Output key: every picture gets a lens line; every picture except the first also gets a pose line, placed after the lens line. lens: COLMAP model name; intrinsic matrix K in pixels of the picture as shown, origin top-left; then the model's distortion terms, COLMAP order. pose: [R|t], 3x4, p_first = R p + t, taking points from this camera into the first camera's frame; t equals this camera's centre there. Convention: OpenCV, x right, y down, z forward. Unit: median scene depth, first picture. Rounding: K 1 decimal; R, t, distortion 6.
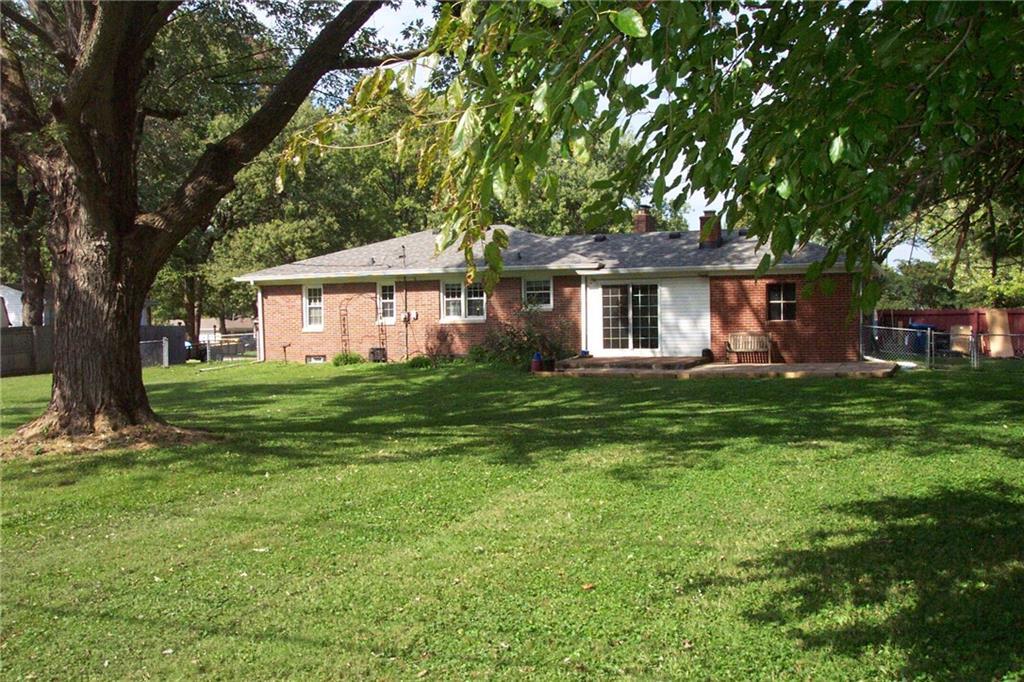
lens RADIAL K [[1014.3, 0, 512.0], [0, 1014.3, 341.4], [0, 0, 1]] dist [-0.038485, 0.000000]
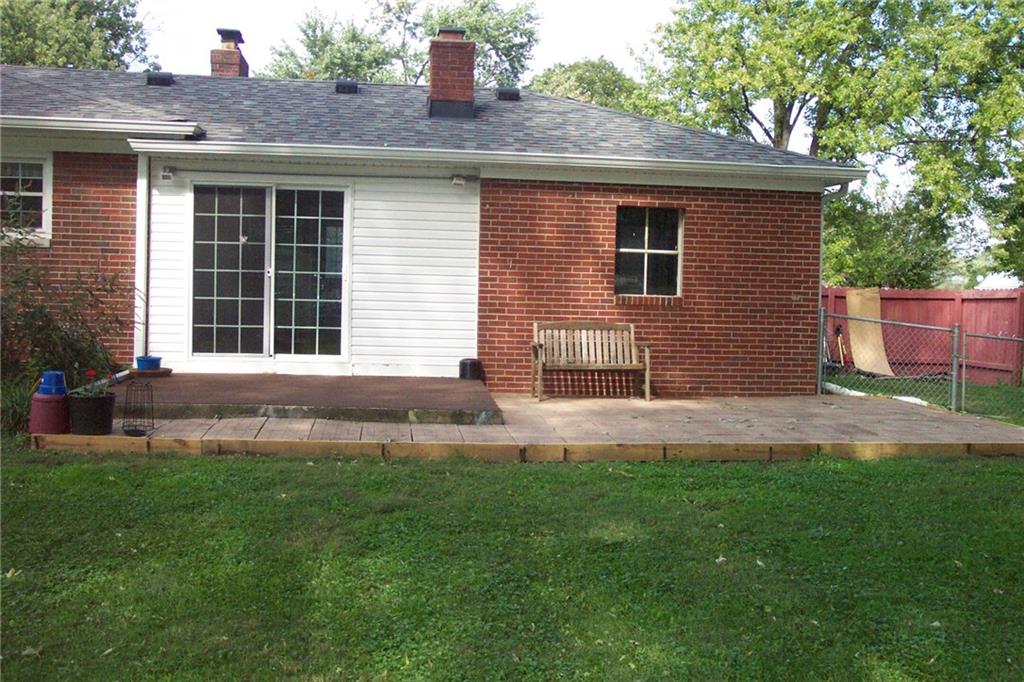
lens RADIAL K [[1307.0, 0, 512.0], [0, 1307.0, 341.7], [0, 0, 1]] dist [0.029576, 0.000000]
pose [[0.878950, 0.025120, 0.476252, -0.038915], [-0.024794, 0.999668, -0.006969, 0.003587], [-0.476269, -0.005682, 0.879281, 0.516362]]
